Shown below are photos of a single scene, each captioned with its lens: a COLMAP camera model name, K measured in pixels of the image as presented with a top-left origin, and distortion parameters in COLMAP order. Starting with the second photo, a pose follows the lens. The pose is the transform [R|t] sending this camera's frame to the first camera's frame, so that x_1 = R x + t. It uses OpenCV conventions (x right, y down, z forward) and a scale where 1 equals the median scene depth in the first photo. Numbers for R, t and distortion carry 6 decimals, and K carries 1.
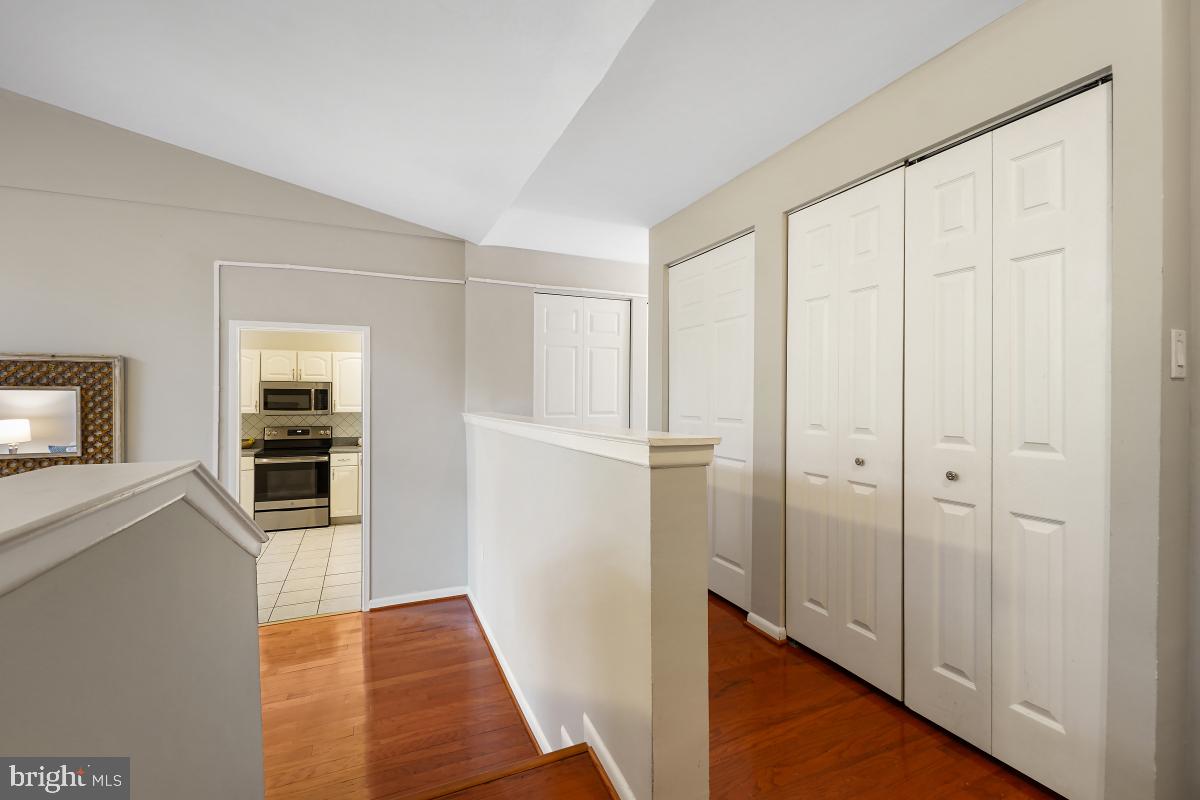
lens RADIAL K [[535.3, 0, 606.9], [0, 535.3, 399.0], [0, 0, 1]] dist [-0.011567, 0.002506]
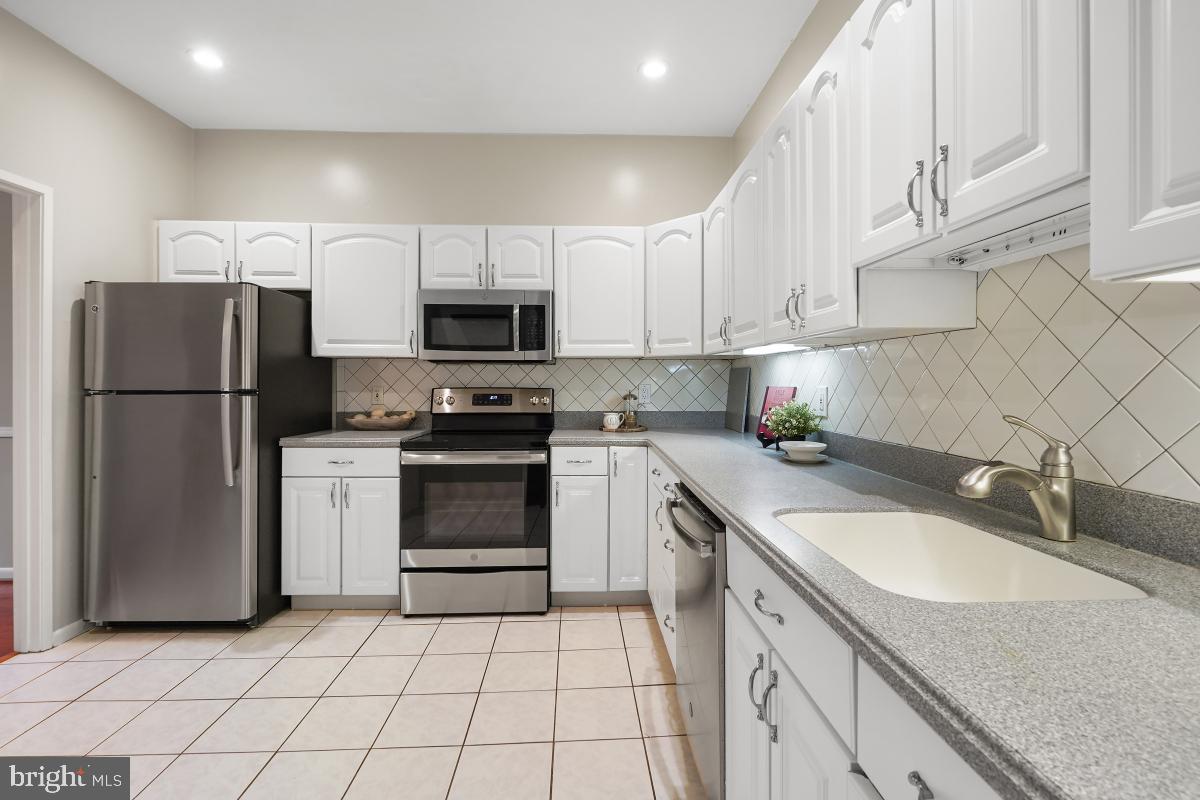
lens RADIAL K [[535.3, 0, 601.7], [0, 535.3, 381.8], [0, 0, 1]] dist [-0.011567, 0.002506]
pose [[0.928839, -0.007216, -0.370414, -0.320616], [0.004427, 0.999955, -0.008380, 0.054134], [0.370458, 0.006144, 0.928829, 0.615240]]
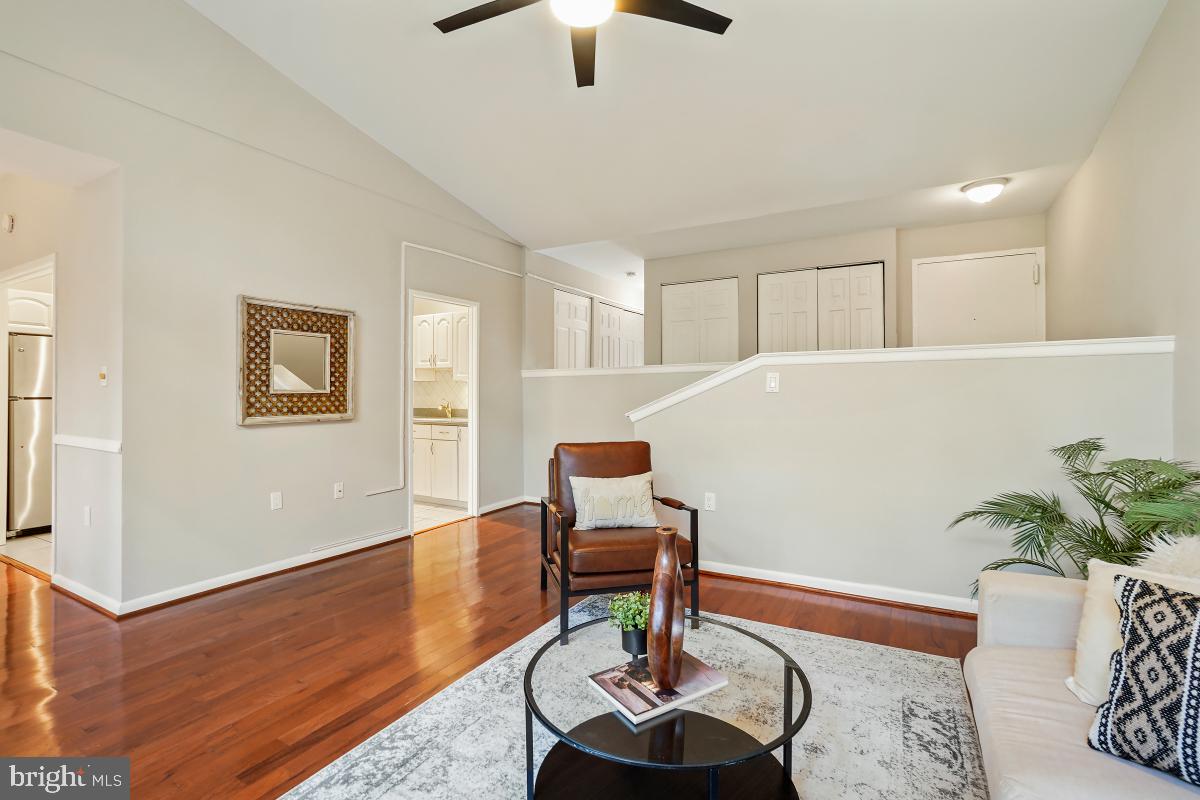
lens RADIAL K [[535.3, 0, 603.6], [0, 535.3, 397.2], [0, 0, 1]] dist [-0.011567, 0.002506]
pose [[0.820820, -0.010742, 0.571086, -0.600580], [0.006601, 0.999935, 0.009320, 0.056505], [-0.571149, -0.003880, 0.820837, -0.173644]]
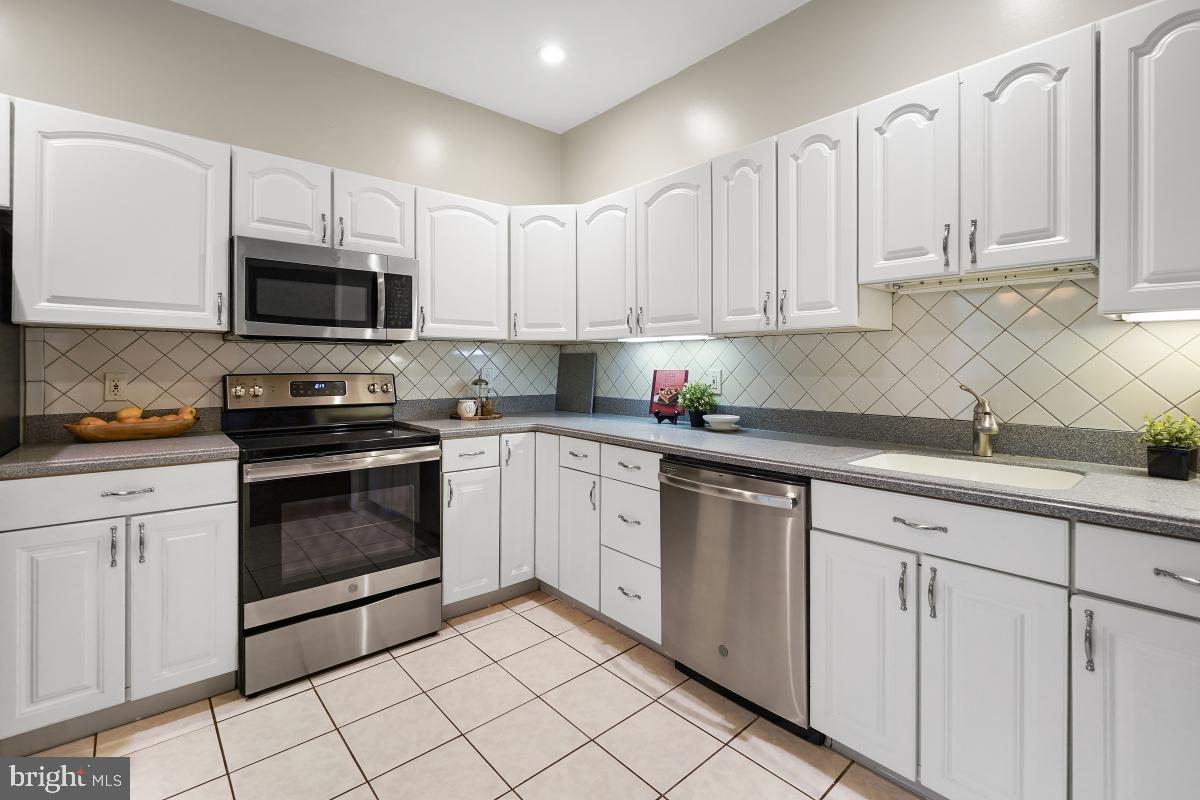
lens RADIAL K [[535.3, 0, 603.8], [0, 535.3, 365.7], [0, 0, 1]] dist [-0.011567, 0.002506]
pose [[0.956638, -0.006660, 0.291204, -0.523087], [0.008957, 0.999938, -0.006556, 0.053699], [-0.291142, 0.008880, 0.956639, 0.606379]]
